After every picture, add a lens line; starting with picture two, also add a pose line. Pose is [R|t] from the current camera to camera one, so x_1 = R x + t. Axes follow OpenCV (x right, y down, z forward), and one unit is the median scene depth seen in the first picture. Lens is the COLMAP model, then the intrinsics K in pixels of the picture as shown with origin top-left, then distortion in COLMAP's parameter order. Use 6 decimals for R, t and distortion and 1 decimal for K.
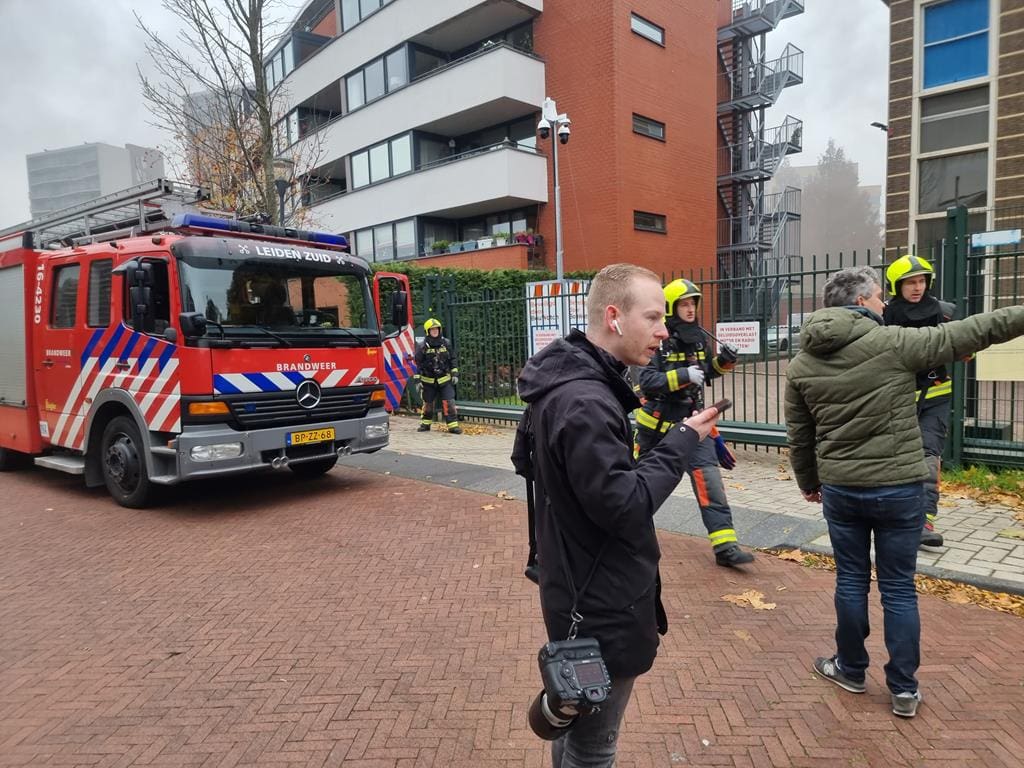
lens RADIAL K [[703.0, 0, 511.8], [0, 703.0, 388.3], [0, 0, 1]] dist [0.088324, -0.078613]
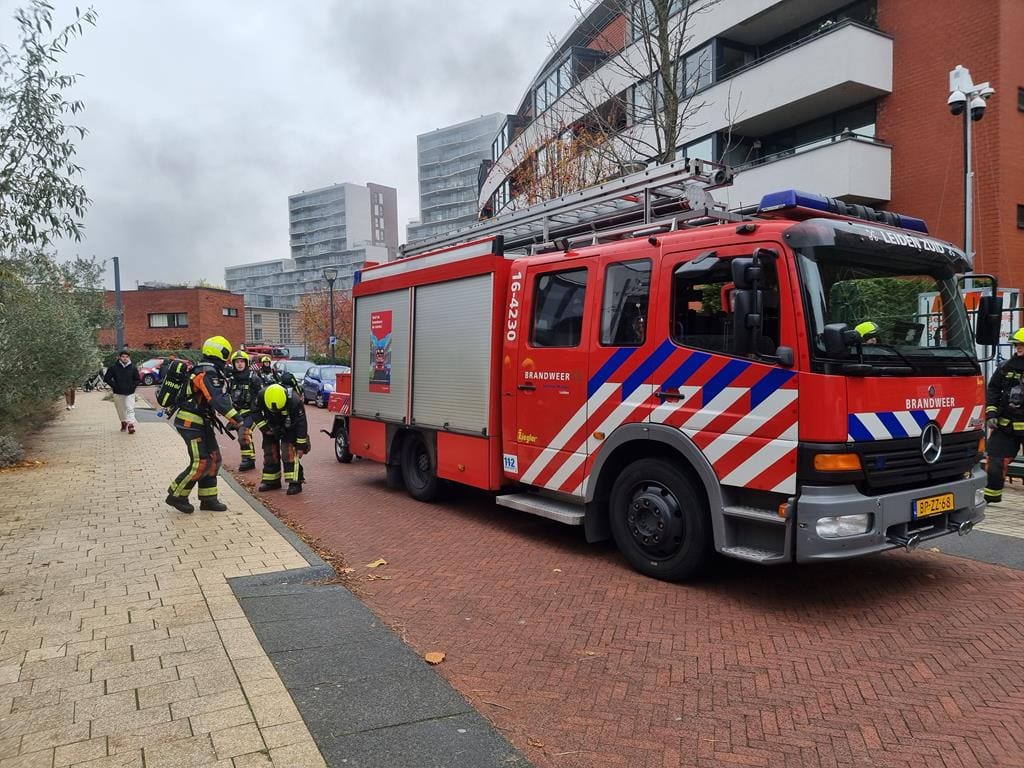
lens RADIAL K [[700.4, 0, 520.3], [0, 700.4, 381.8], [0, 0, 1]] dist [0.095015, -0.082190]
pose [[0.965663, 0.021800, -0.258881, -0.415569], [-0.031253, 0.998985, -0.032453, -0.013562], [0.257911, 0.039429, 0.965364, 0.188118]]
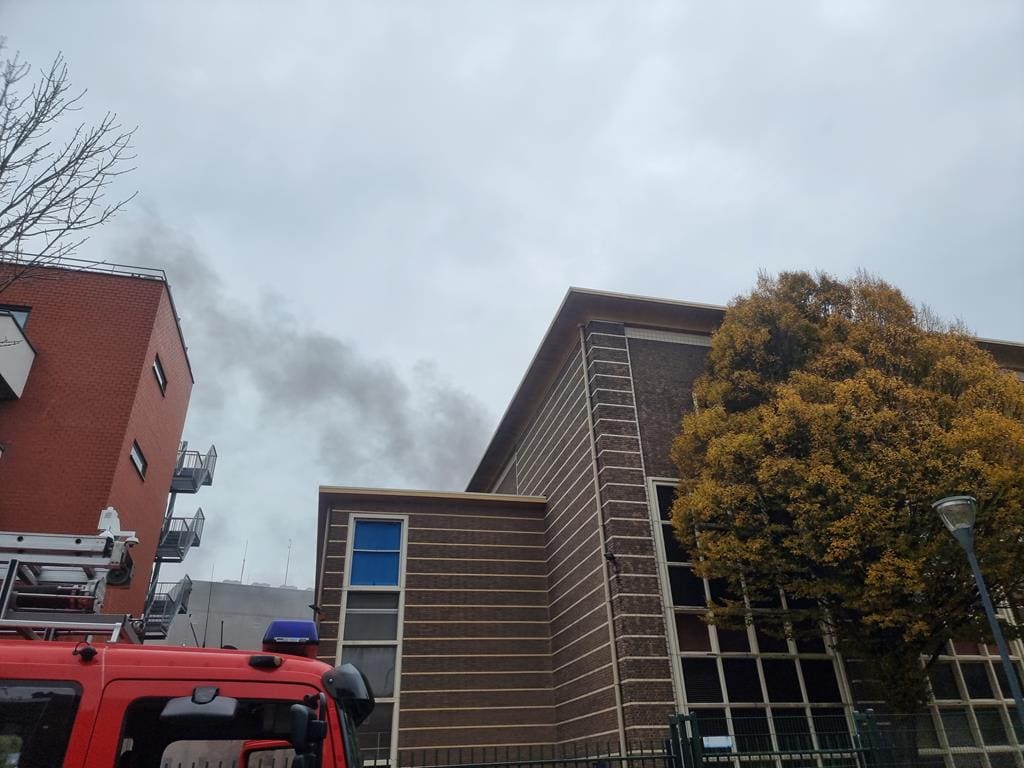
lens RADIAL K [[700.4, 0, 520.3], [0, 700.4, 381.8], [0, 0, 1]] dist [0.095015, -0.082190]
pose [[0.544998, 0.421770, 0.724630, -0.701440], [0.094125, 0.828021, -0.552740, -0.045050], [-0.833138, 0.369447, 0.411571, 0.405393]]
